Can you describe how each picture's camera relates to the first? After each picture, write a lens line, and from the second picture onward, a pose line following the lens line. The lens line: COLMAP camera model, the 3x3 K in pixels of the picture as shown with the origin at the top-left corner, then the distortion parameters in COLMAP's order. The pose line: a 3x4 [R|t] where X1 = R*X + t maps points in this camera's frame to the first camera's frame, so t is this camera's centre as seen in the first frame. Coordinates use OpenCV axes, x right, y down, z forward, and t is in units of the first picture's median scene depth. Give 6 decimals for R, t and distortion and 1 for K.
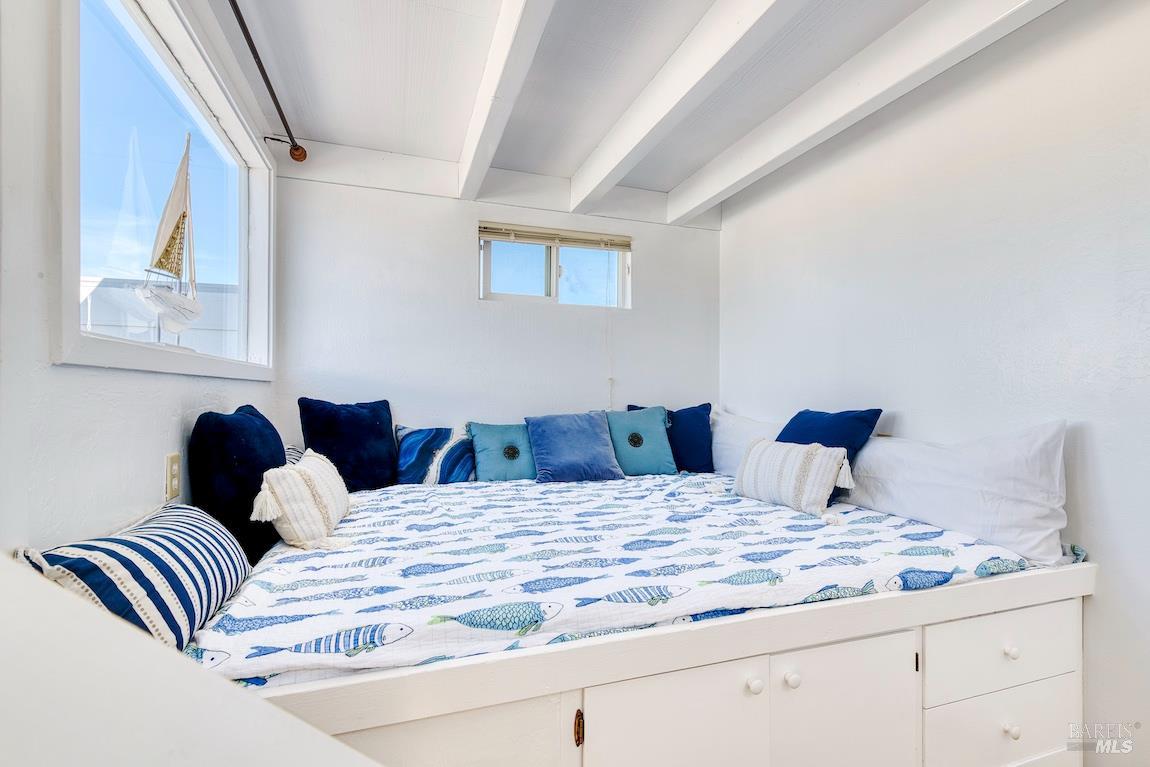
lens RADIAL K [[532.2, 0, 577.9], [0, 532.2, 382.5], [0, 0, 1]] dist [0.003054, 0.000256]
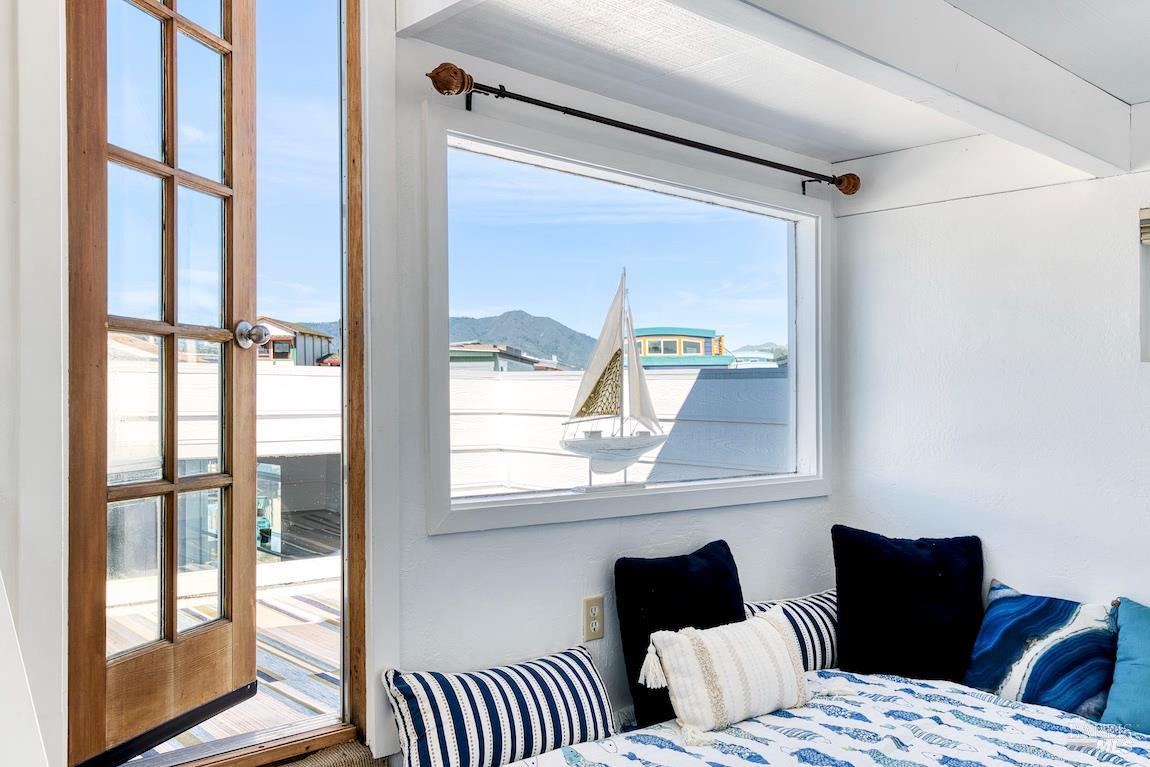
lens RADIAL K [[964.0, 0, 575.7], [0, 964.0, 387.3], [0, 0, 1]] dist [0.038108, 0.015175]
pose [[0.379436, -0.006990, -0.925192, 0.534650], [0.009559, 0.999948, -0.003635, -0.148079], [0.925169, -0.007465, 0.379483, 0.150362]]
